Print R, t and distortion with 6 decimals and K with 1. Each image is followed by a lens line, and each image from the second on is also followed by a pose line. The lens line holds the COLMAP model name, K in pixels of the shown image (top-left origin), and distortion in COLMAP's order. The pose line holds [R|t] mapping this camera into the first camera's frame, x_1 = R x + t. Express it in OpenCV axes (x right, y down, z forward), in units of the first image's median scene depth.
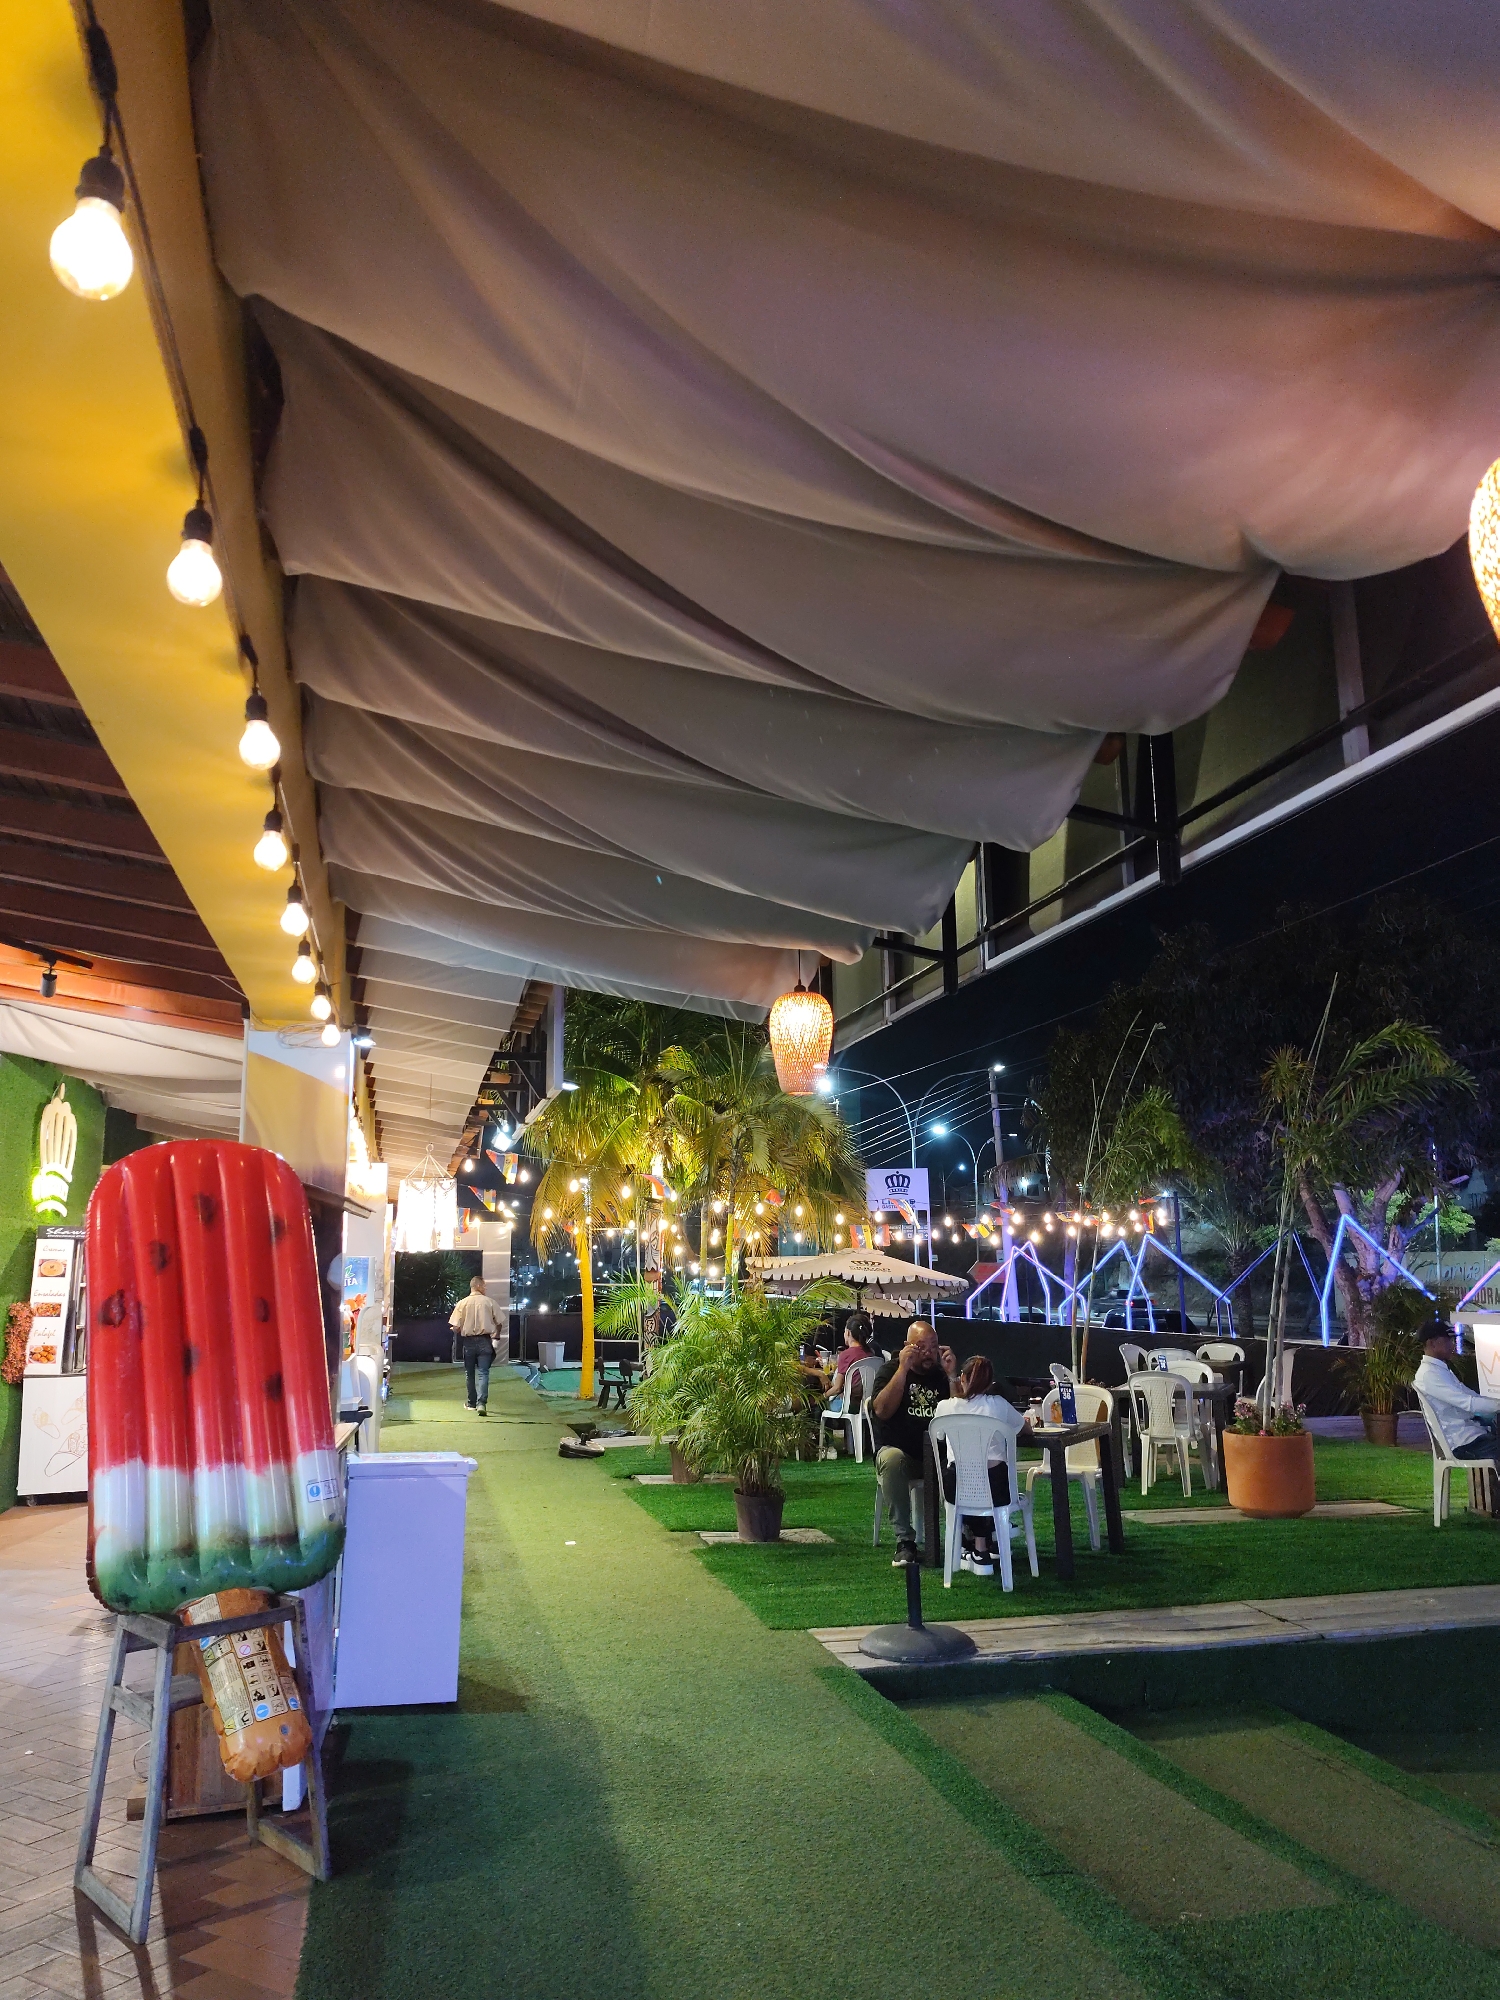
lens RADIAL K [[1352.2, 0, 747.9], [0, 1352.2, 1001.1], [0, 0, 1]] dist [-0.005269, -0.000532]
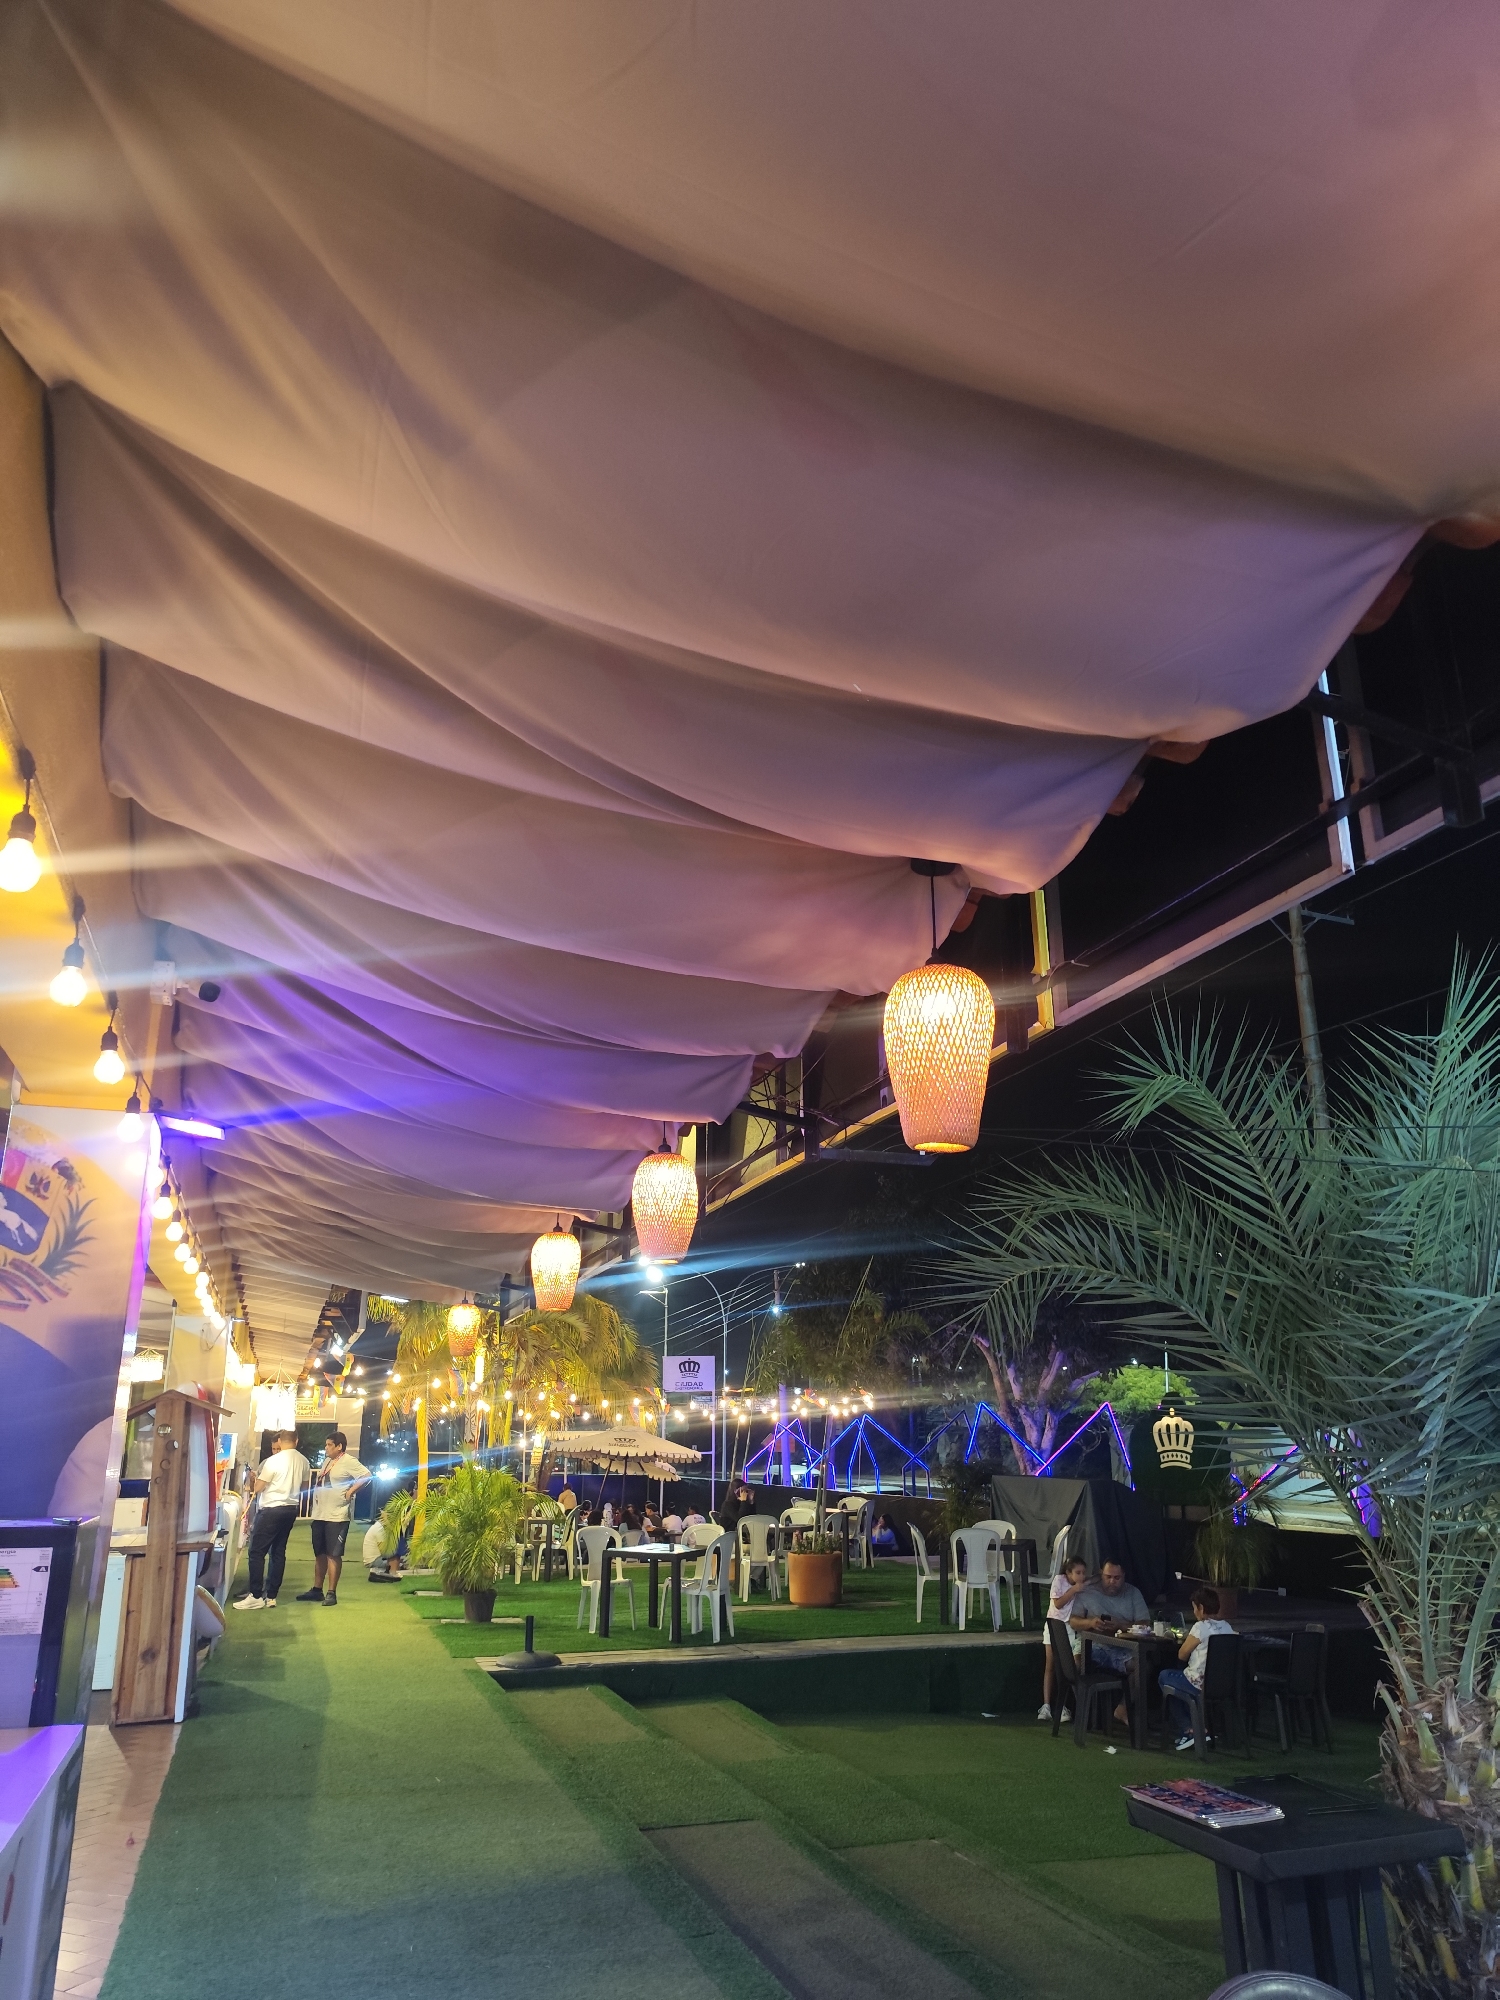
lens RADIAL K [[1352.2, 0, 753.5], [0, 1352.2, 999.0], [0, 0, 1]] dist [-0.005269, -0.000532]
pose [[0.997053, 0.030671, 0.070320, 0.152358], [-0.022235, 0.992793, -0.117760, -0.111392], [-0.073425, 0.115850, 0.990549, -0.515721]]
